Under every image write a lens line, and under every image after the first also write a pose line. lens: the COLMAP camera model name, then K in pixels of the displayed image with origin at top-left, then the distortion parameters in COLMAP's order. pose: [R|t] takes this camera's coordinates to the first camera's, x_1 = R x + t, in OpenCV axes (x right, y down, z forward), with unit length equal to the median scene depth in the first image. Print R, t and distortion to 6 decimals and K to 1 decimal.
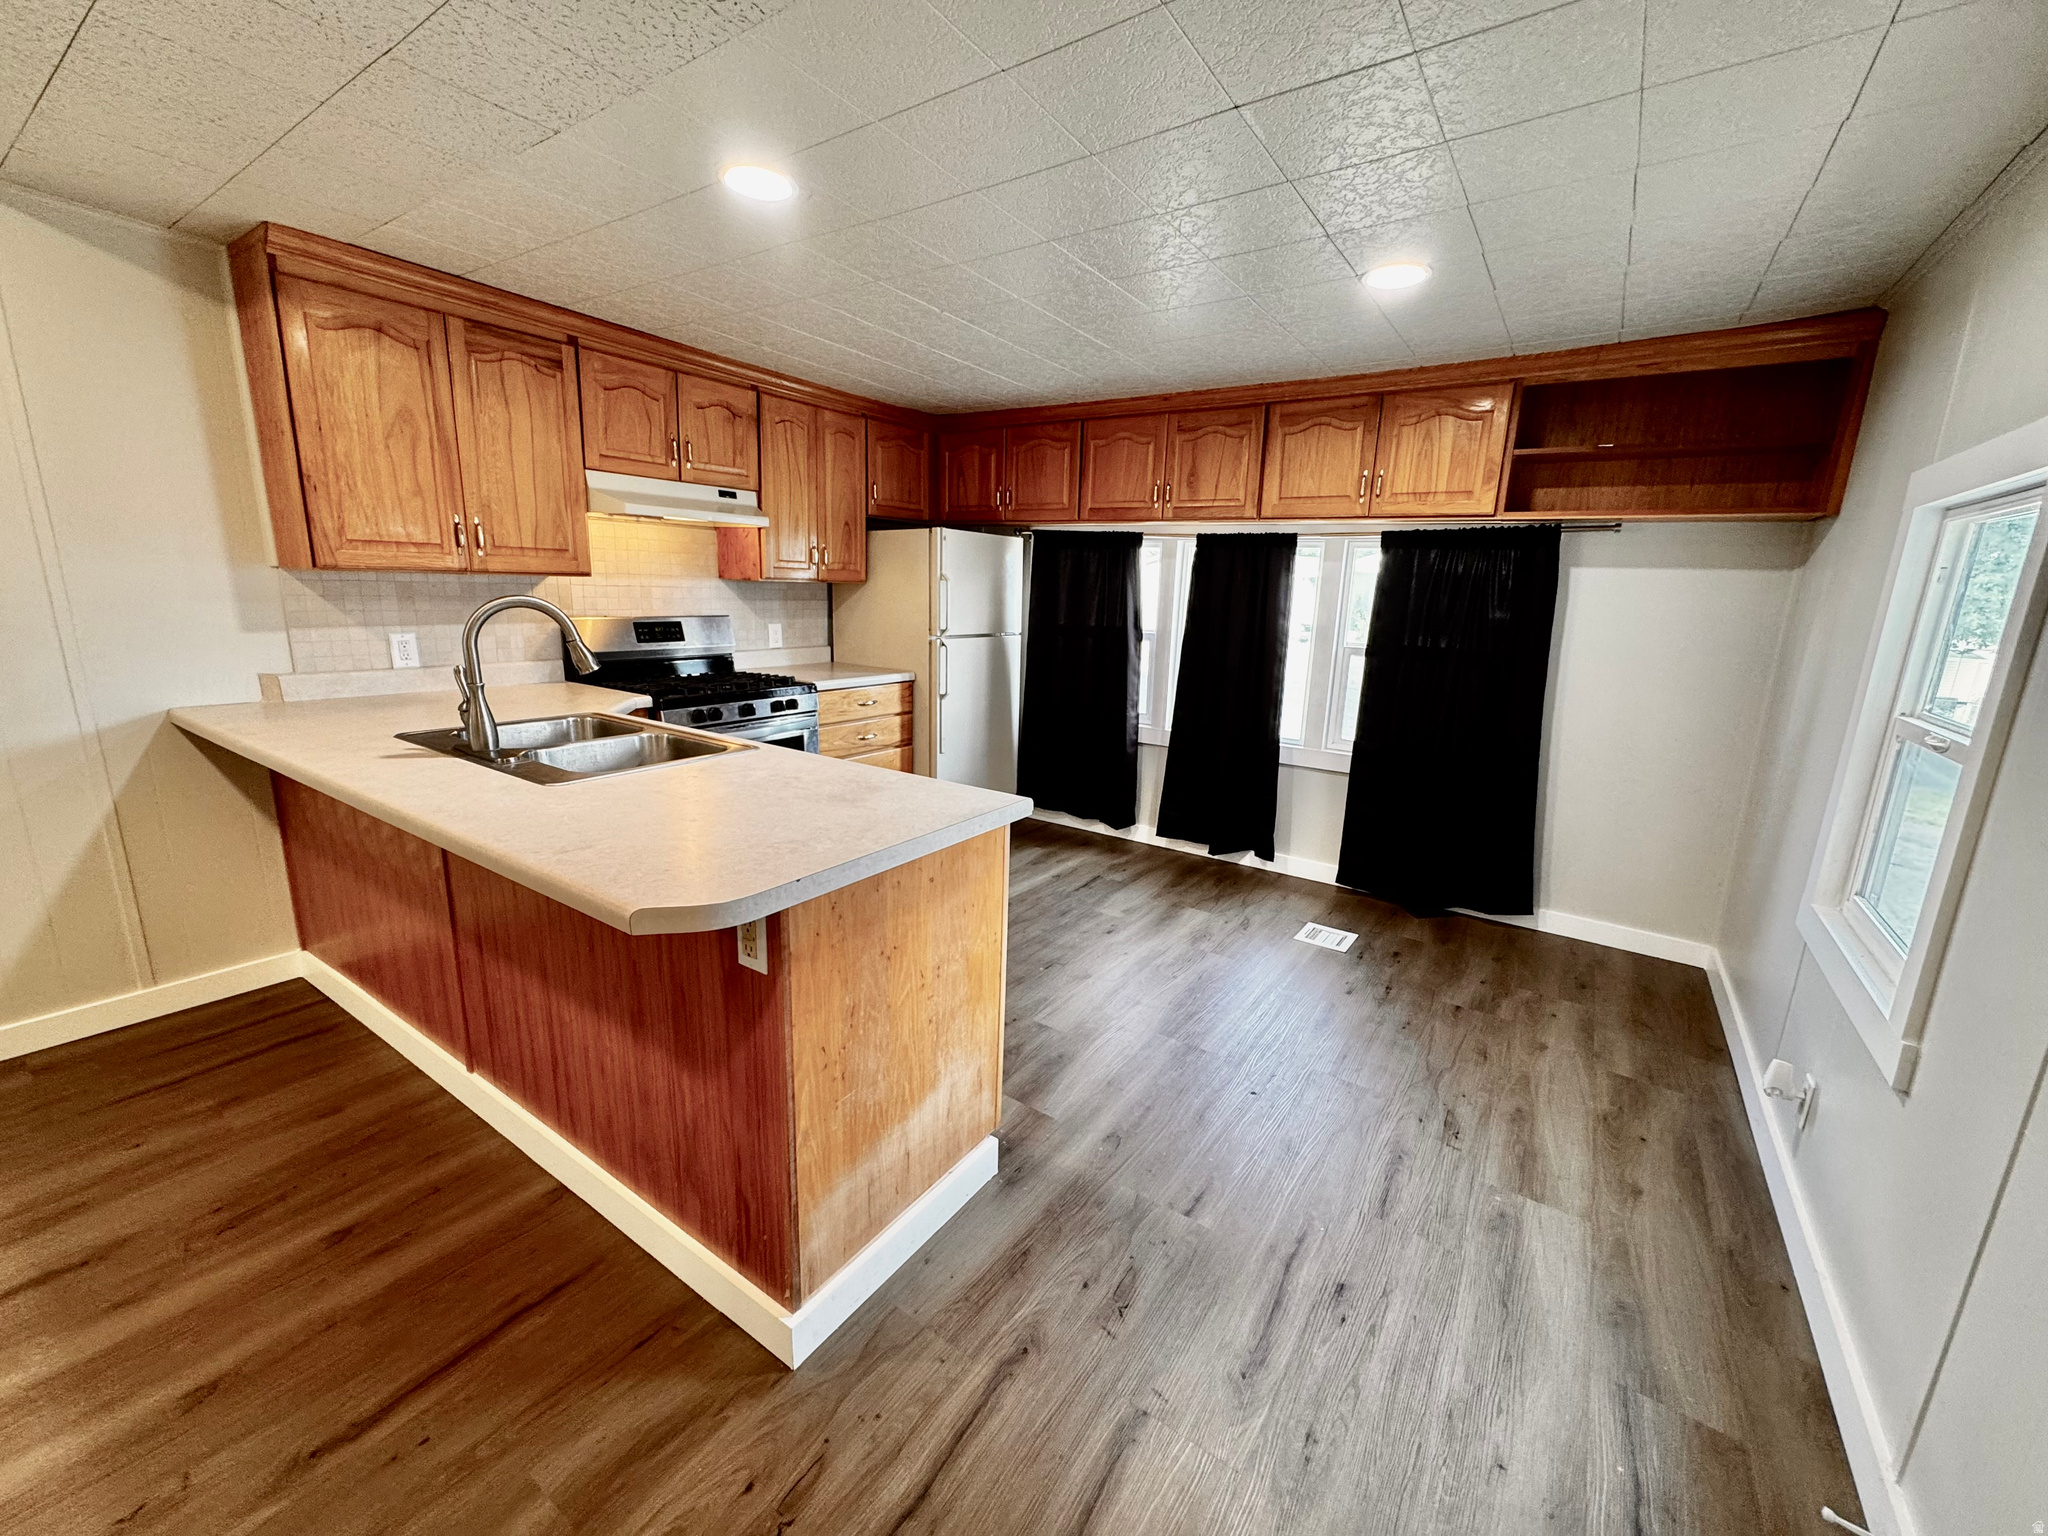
lens RADIAL K [[817.4, 0, 1020.9], [0, 817.4, 764.1], [0, 0, 1]] dist [-0.001525, -0.000112]
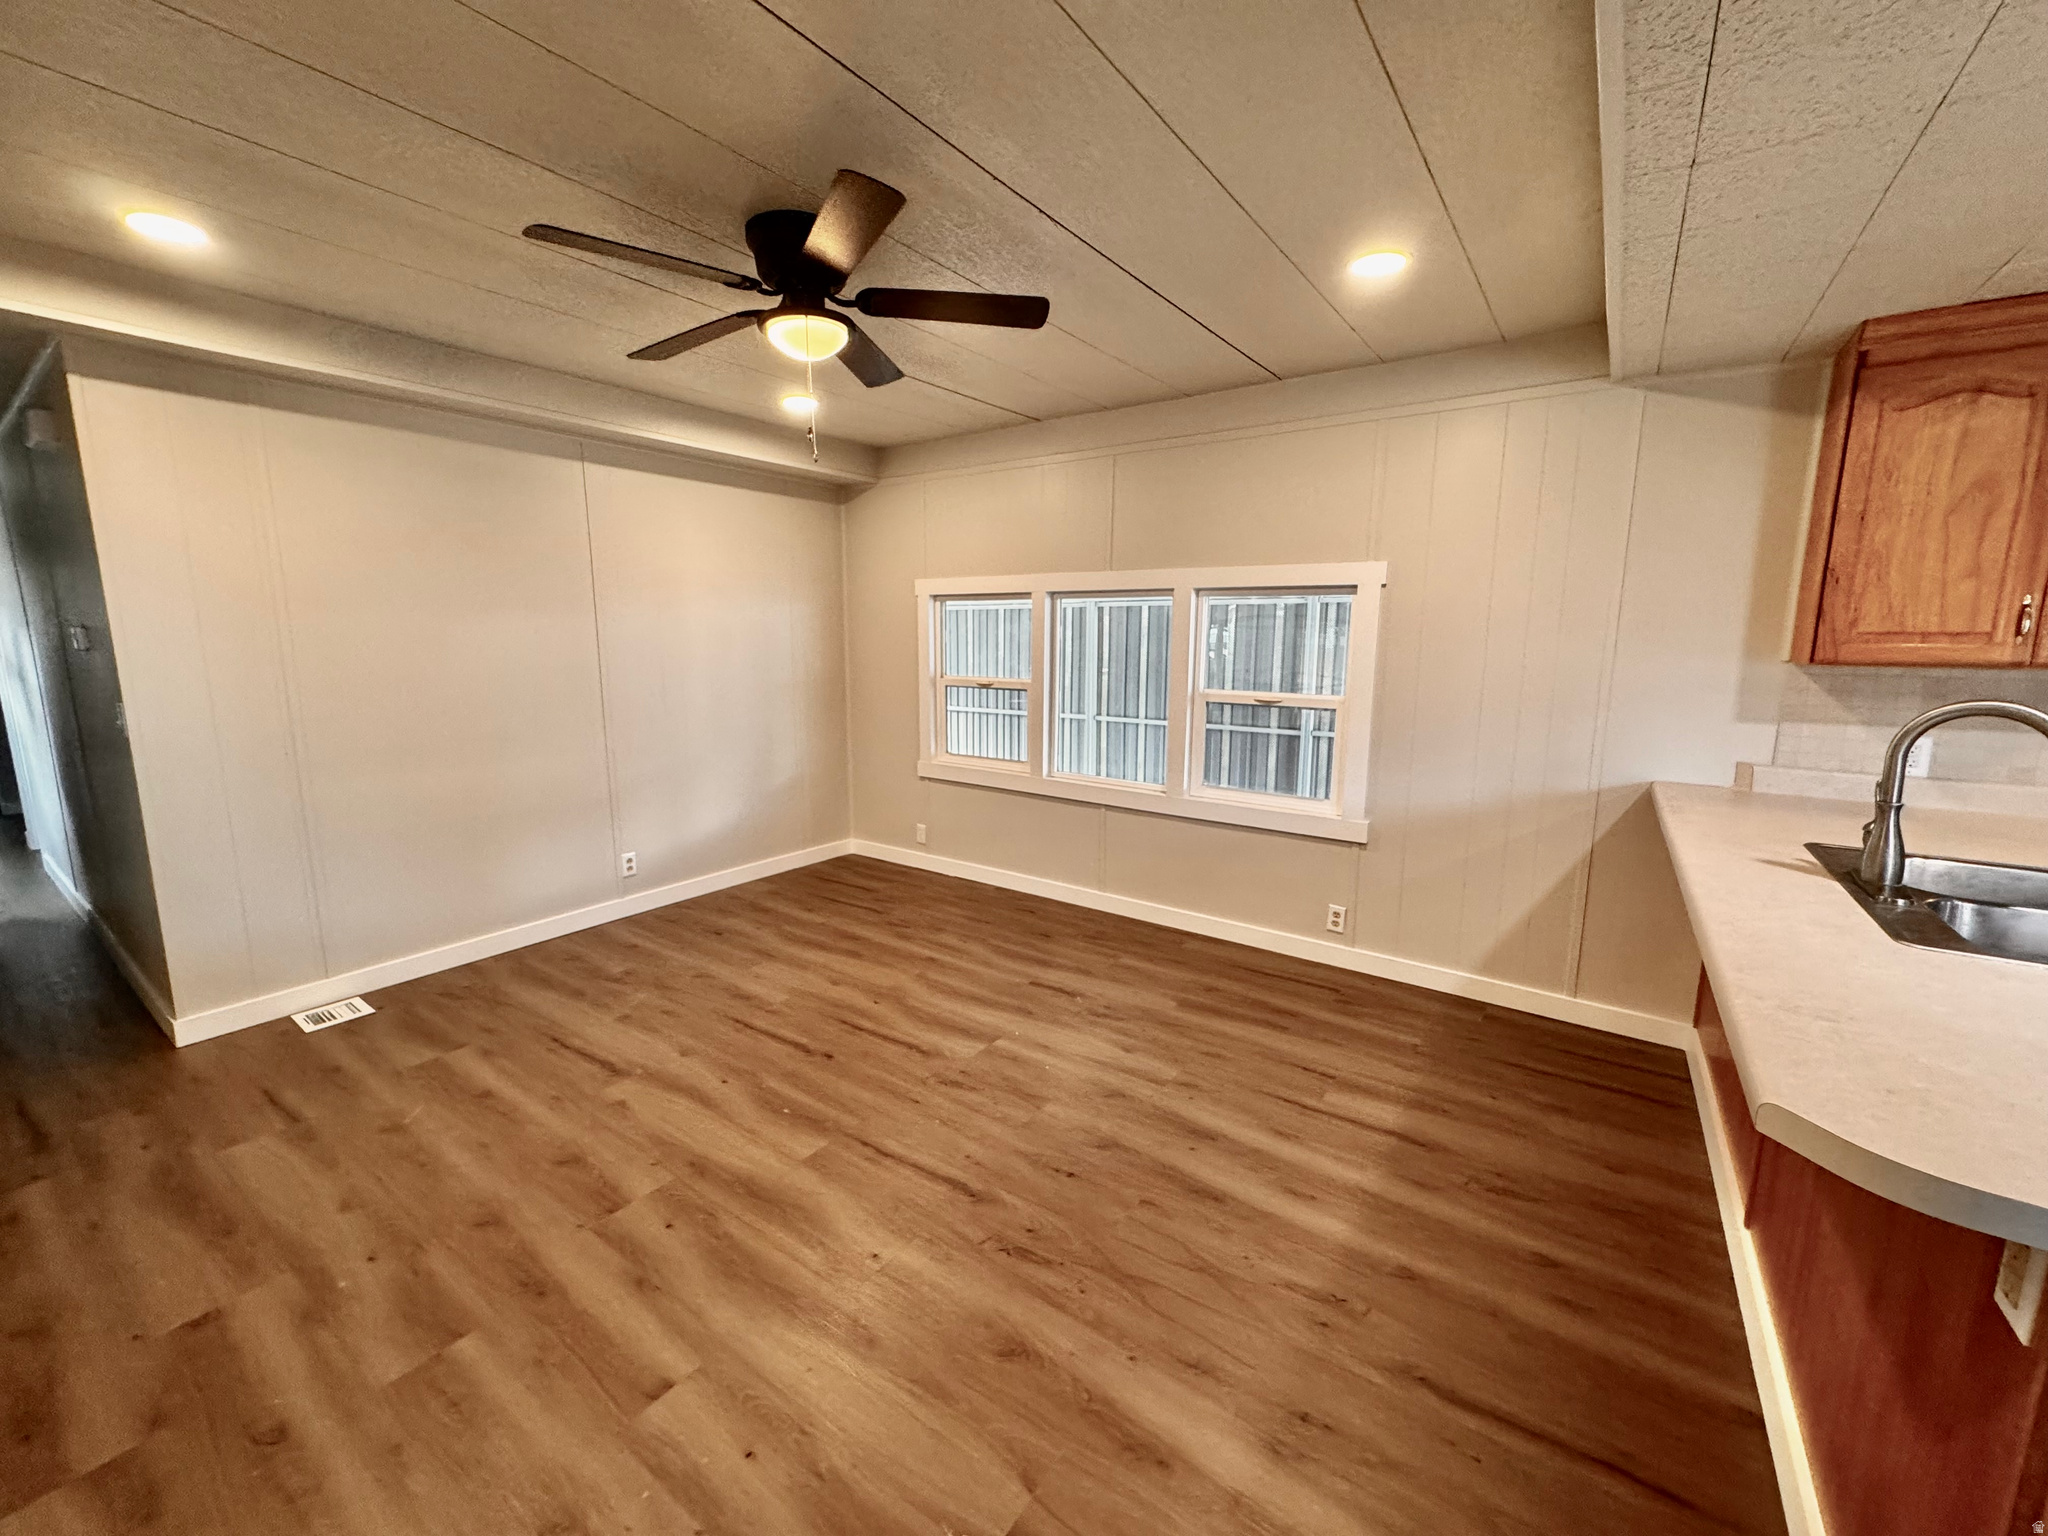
lens RADIAL K [[817.4, 0, 1020.9], [0, 817.4, 764.1], [0, 0, 1]] dist [-0.001525, -0.000112]
pose [[-0.017954, 0.122325, -0.992328, 0.101843], [-0.224677, 0.966611, 0.123220, -0.025394], [0.974268, 0.225165, 0.010129, 0.080153]]
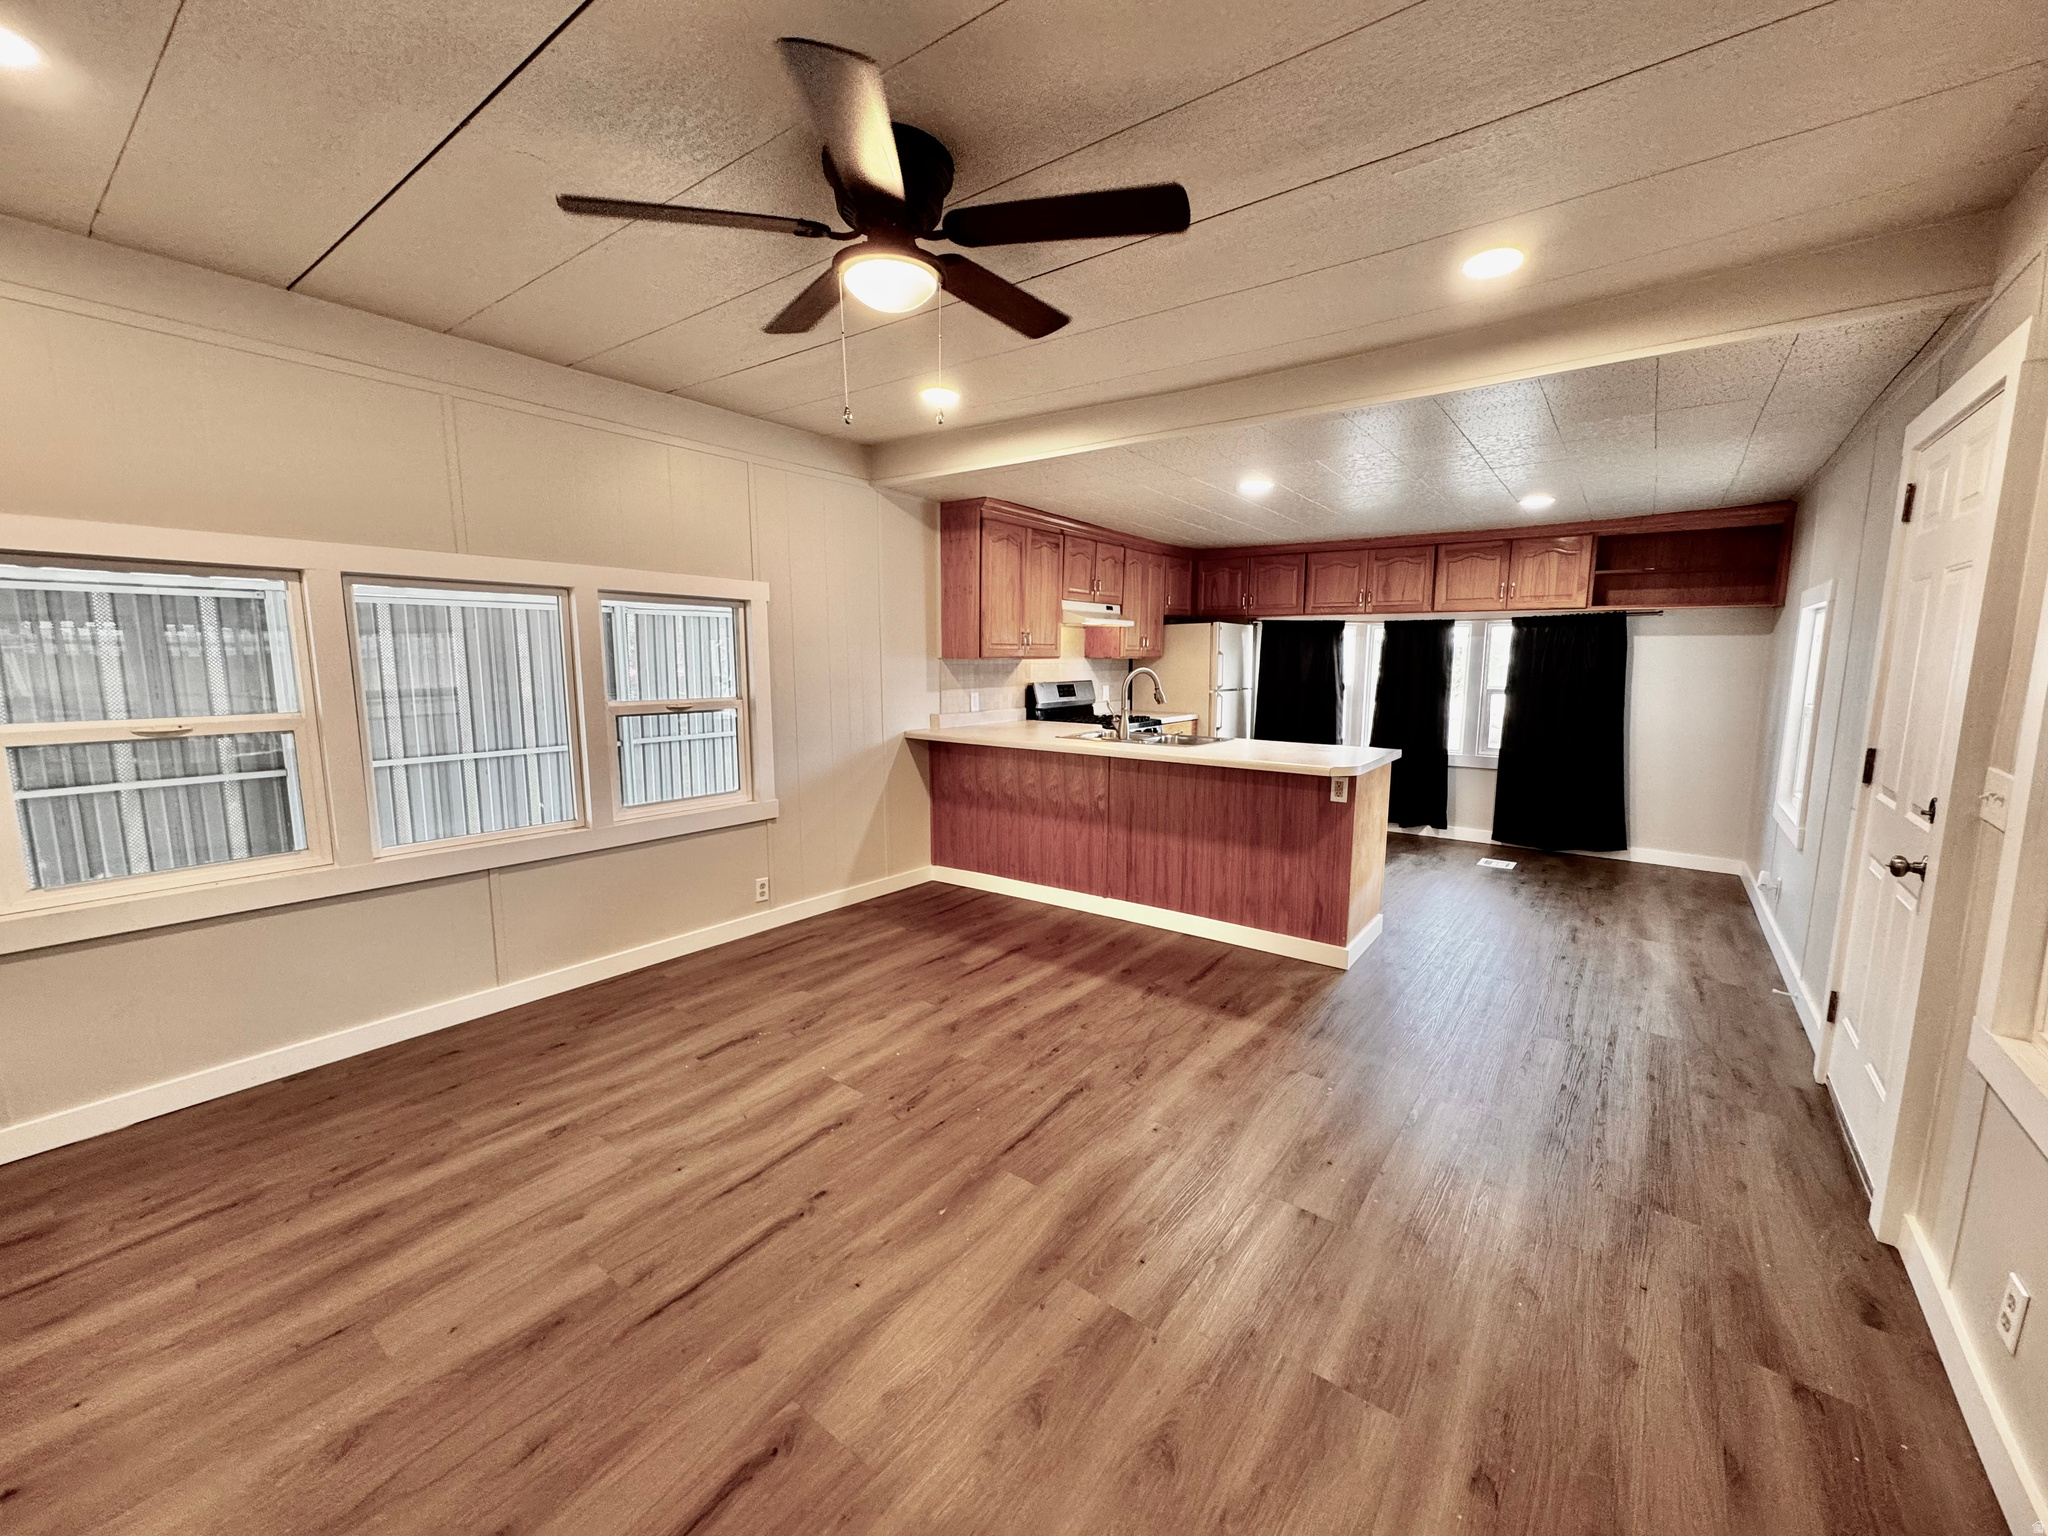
lens RADIAL K [[817.4, 0, 1020.9], [0, 817.4, 764.1], [0, 0, 1]] dist [-0.001525, -0.000112]
pose [[0.998624, -0.023511, -0.046875, -0.535482], [0.019476, 0.996212, -0.084746, 0.144845], [0.048690, 0.083717, 0.995299, -0.741540]]
